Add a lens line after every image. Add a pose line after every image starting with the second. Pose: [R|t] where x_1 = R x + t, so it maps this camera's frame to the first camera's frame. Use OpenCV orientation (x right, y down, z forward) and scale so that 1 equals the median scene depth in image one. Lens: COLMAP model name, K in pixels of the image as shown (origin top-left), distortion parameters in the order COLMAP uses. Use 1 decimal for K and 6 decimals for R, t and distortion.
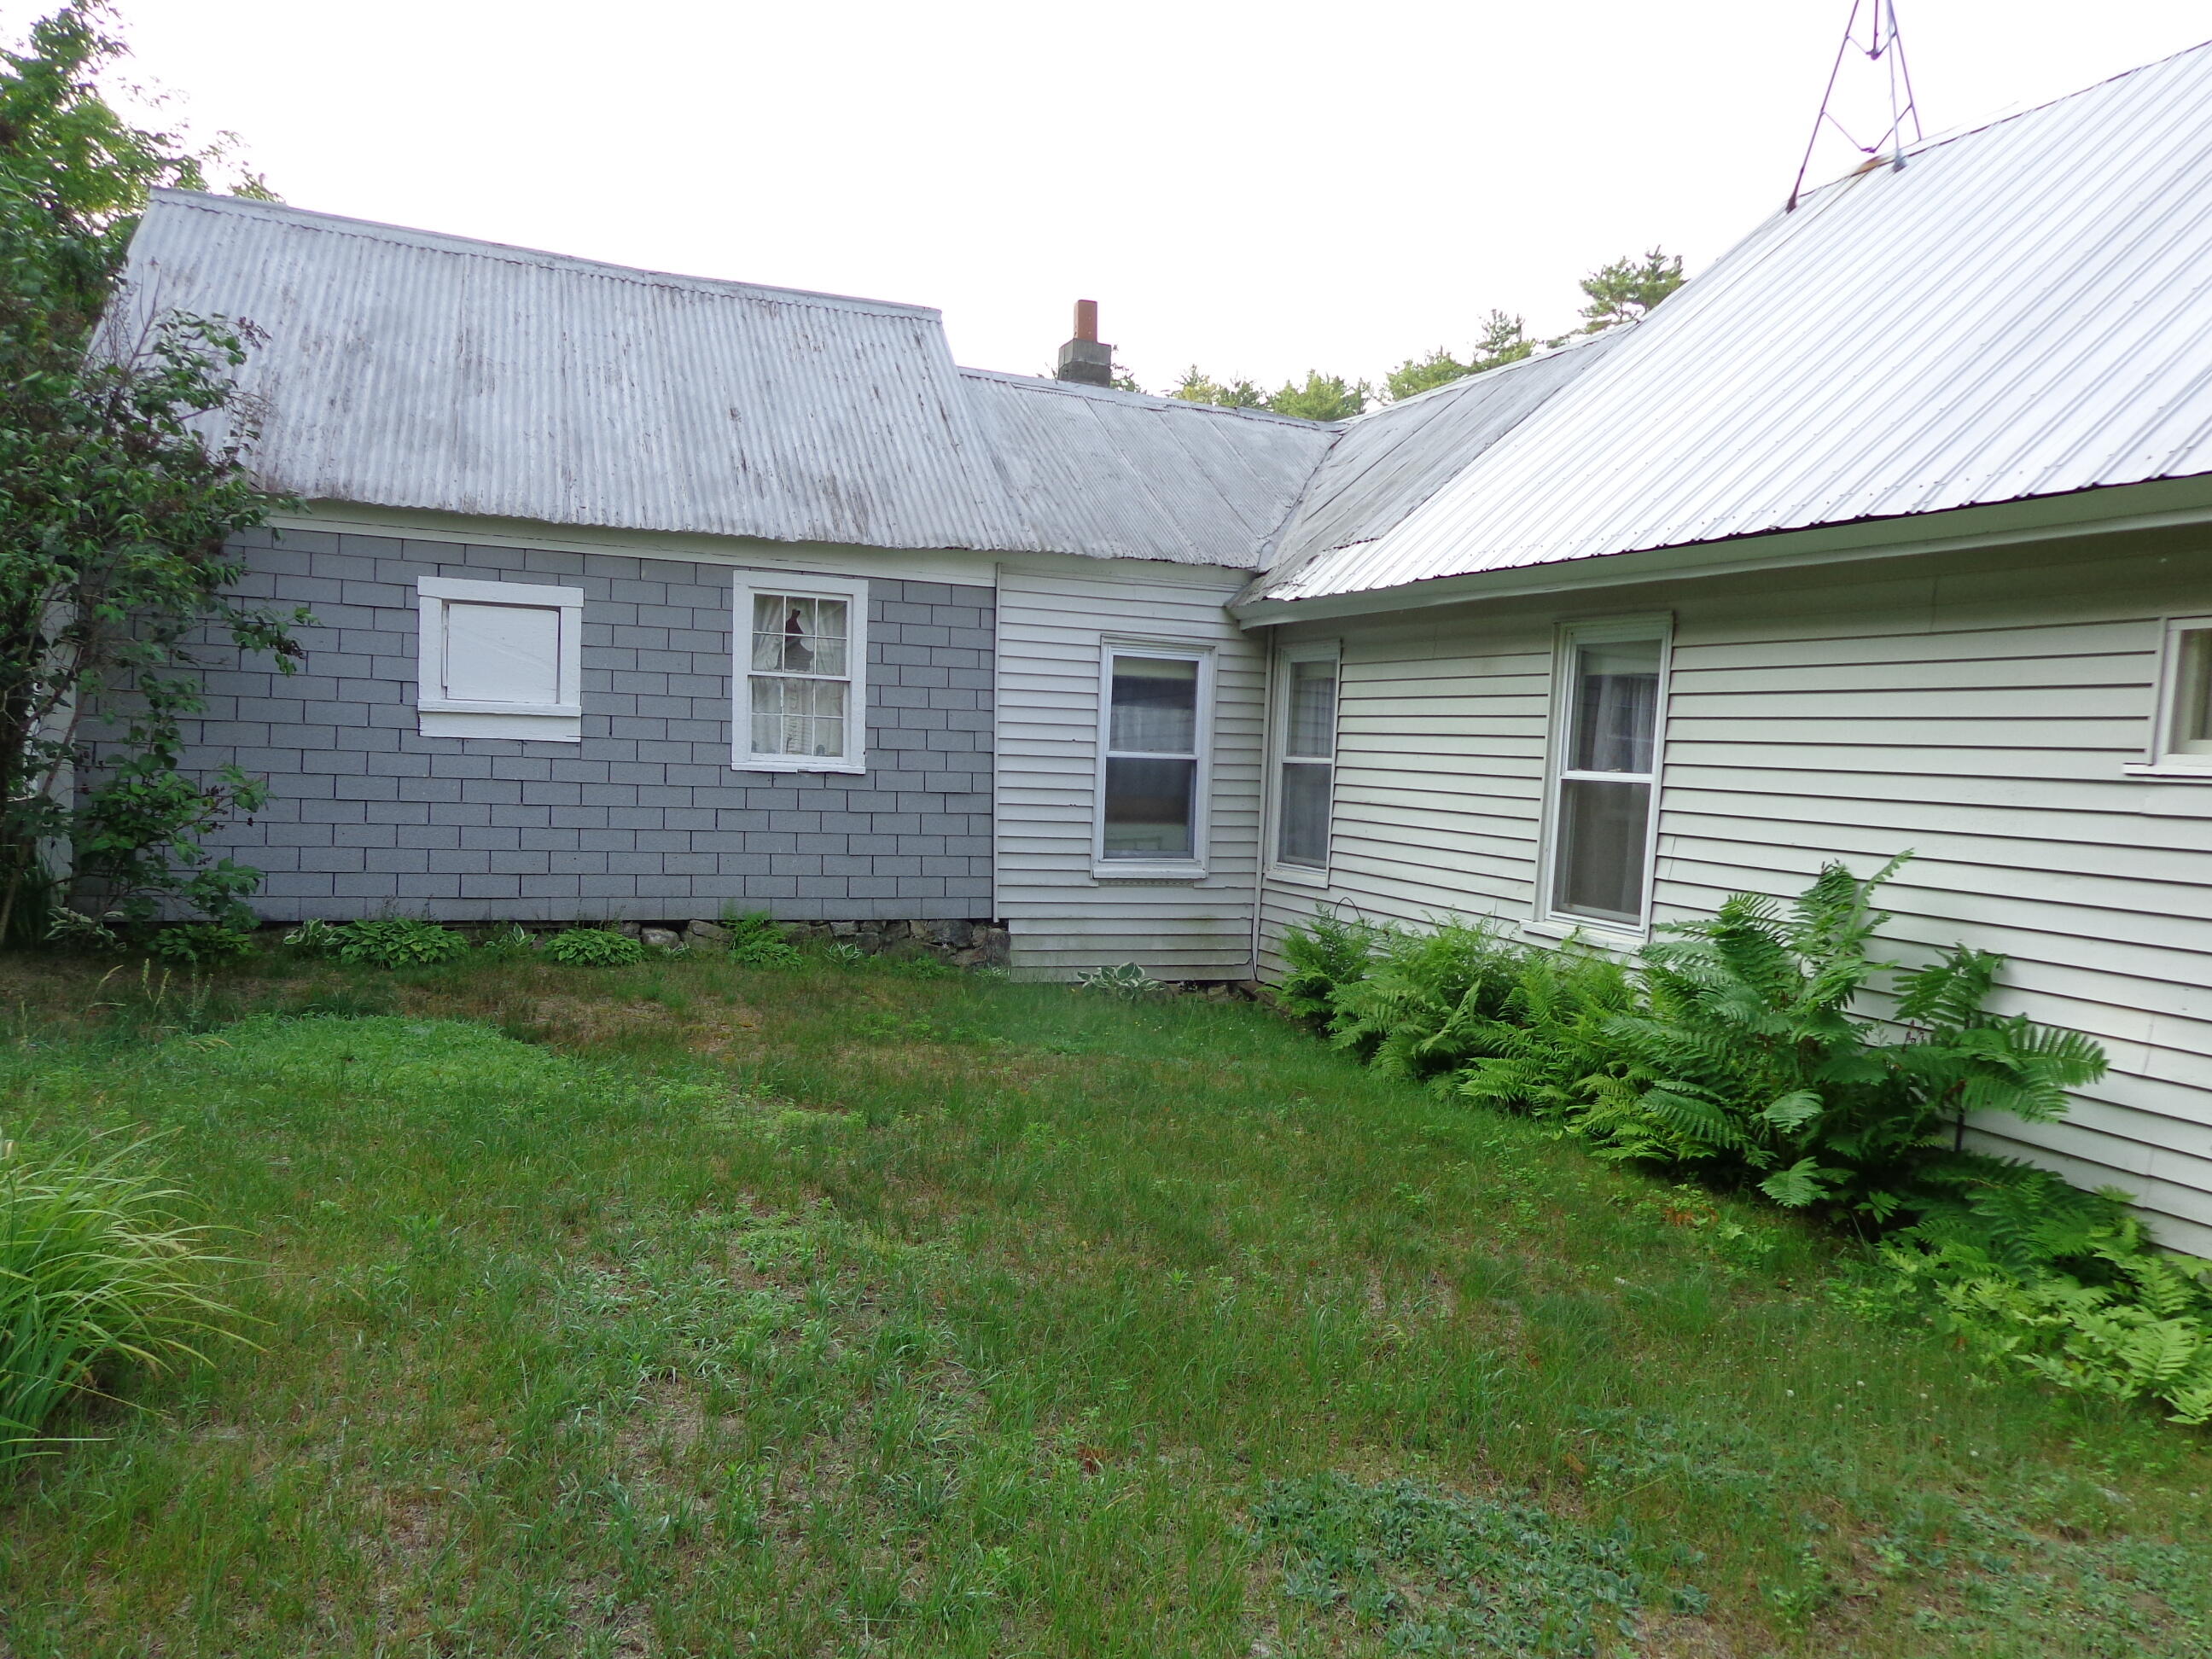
lens RADIAL K [[1519.7, 0, 1106.0], [0, 1519.7, 829.5], [0, 0, 1]] dist [0.002742, -0.000036]
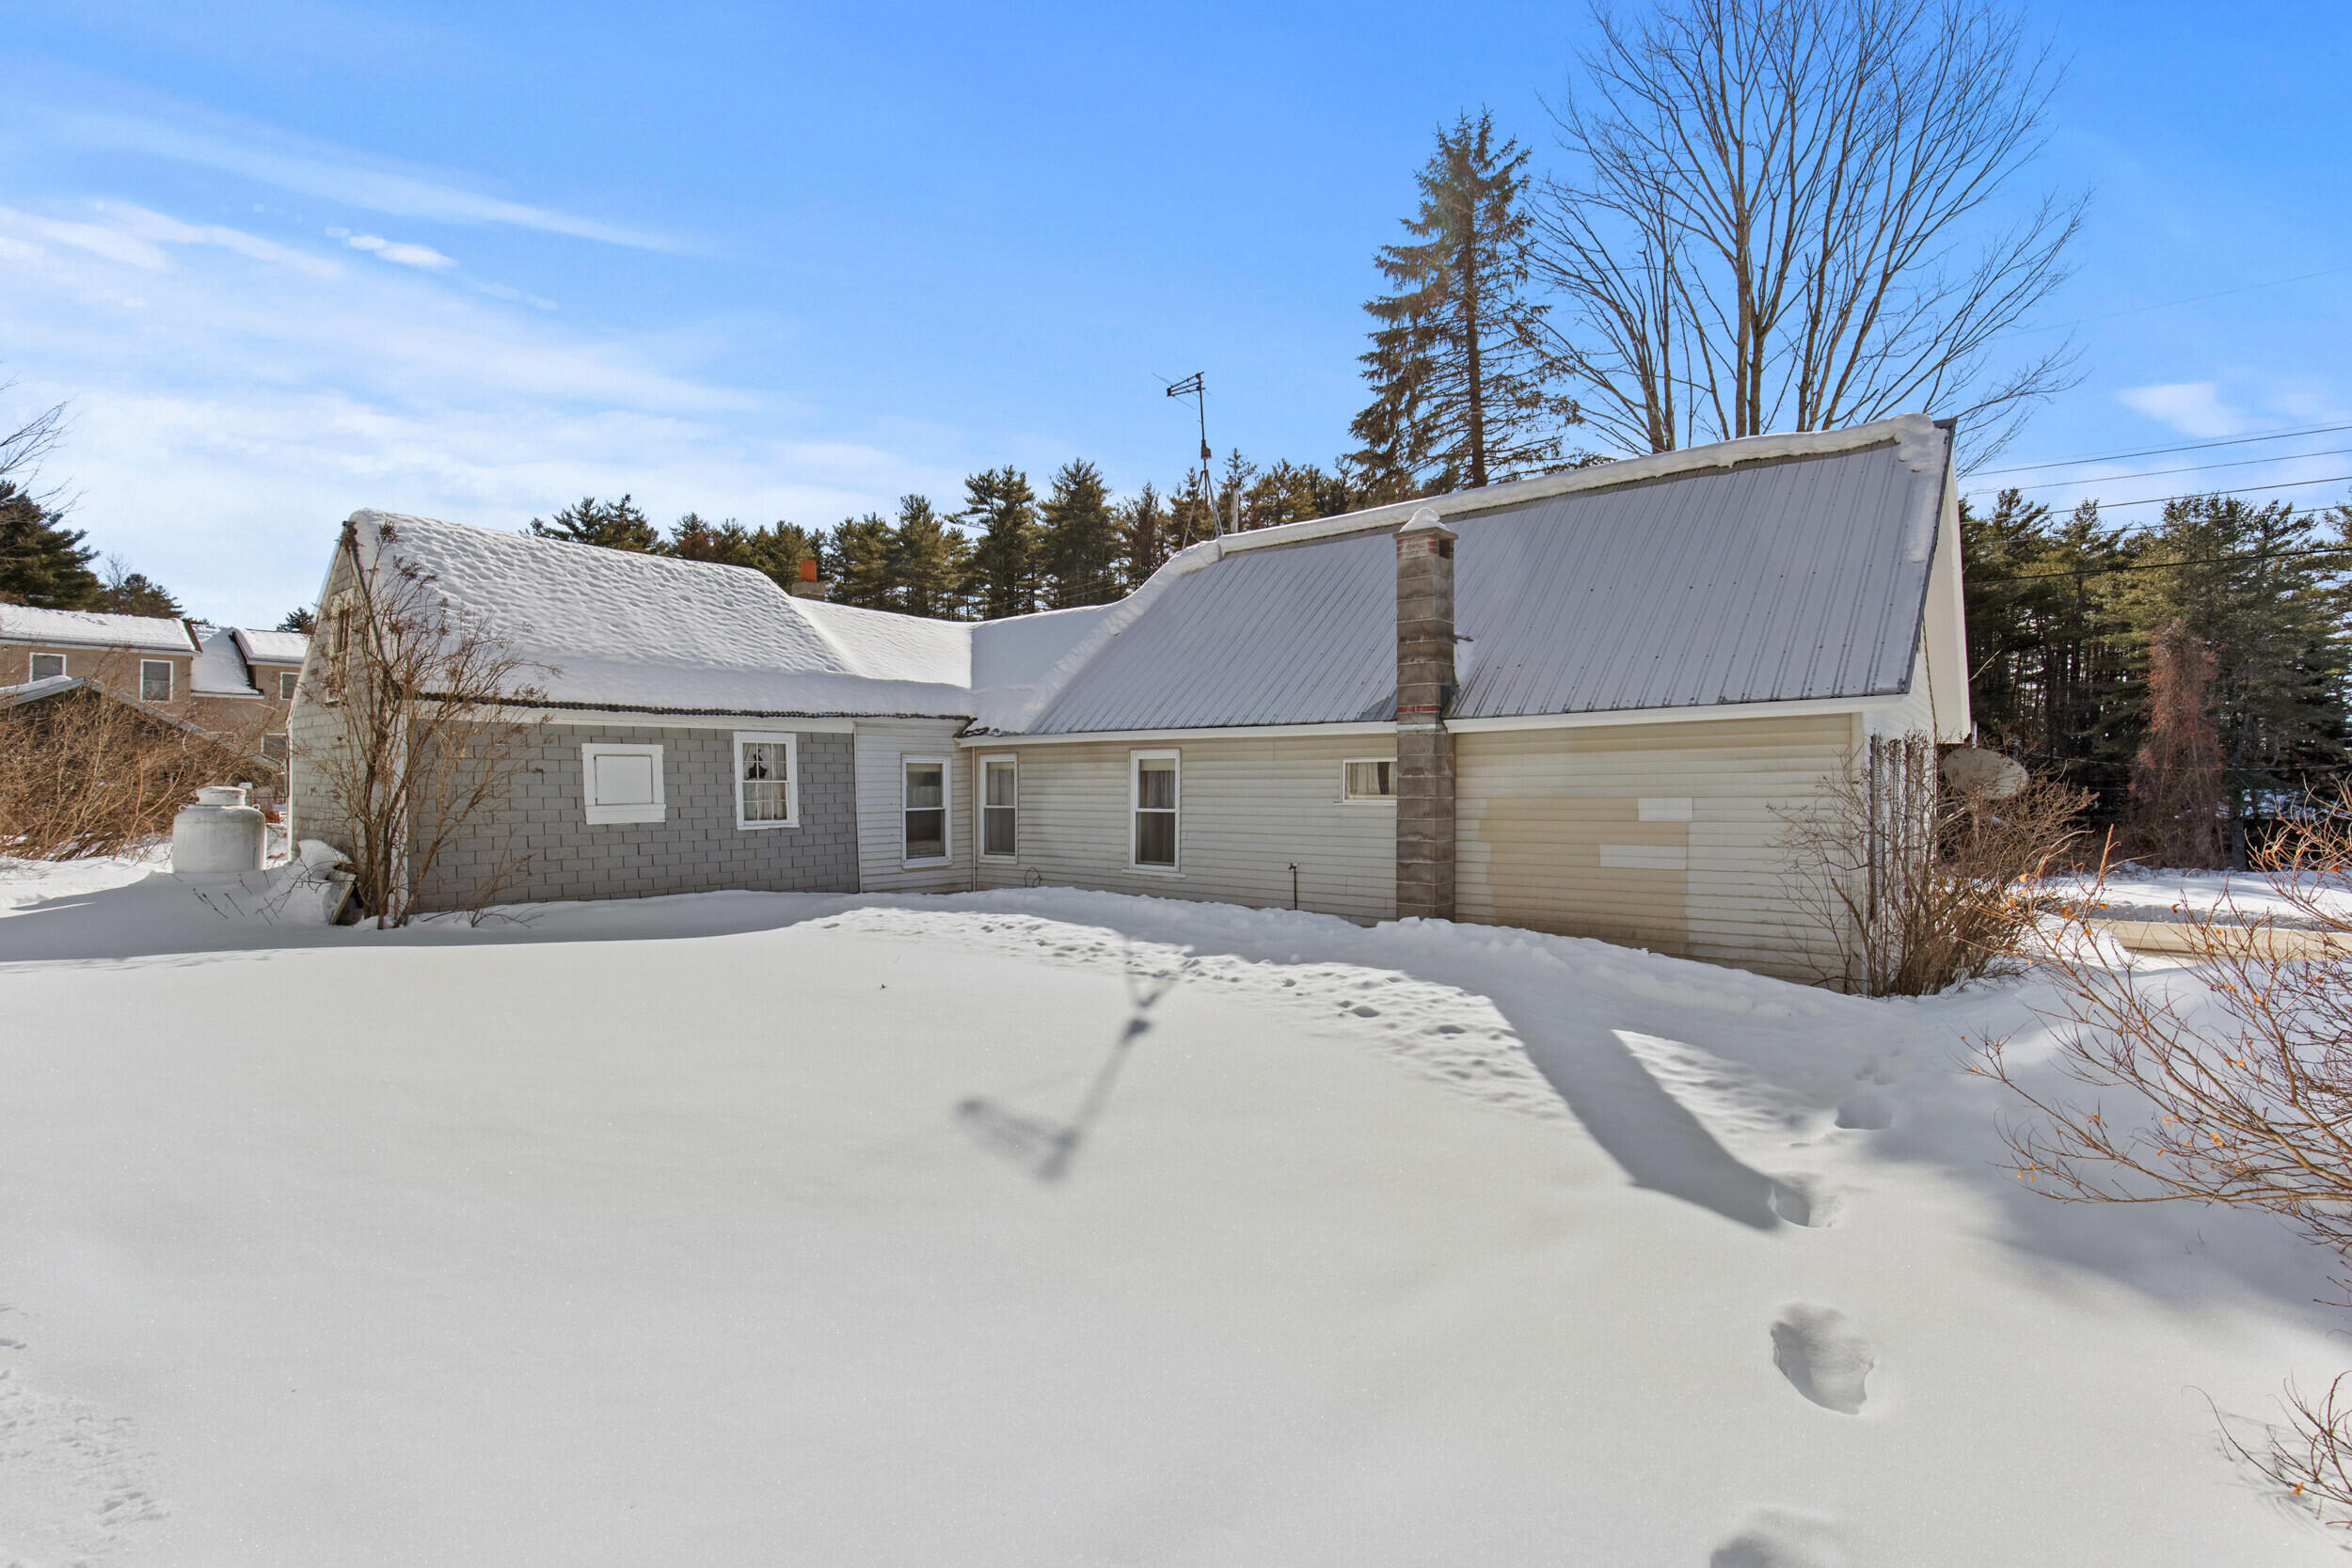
lens RADIAL K [[1100.2, 0, 1149.7], [0, 1100.2, 785.1], [0, 0, 1]] dist [0.001935, -0.000022]
pose [[0.880025, -0.053322, 0.471924, -0.420905], [0.071495, 0.997227, -0.020646, -0.028209], [-0.469515, 0.051909, 0.881397, -0.498892]]
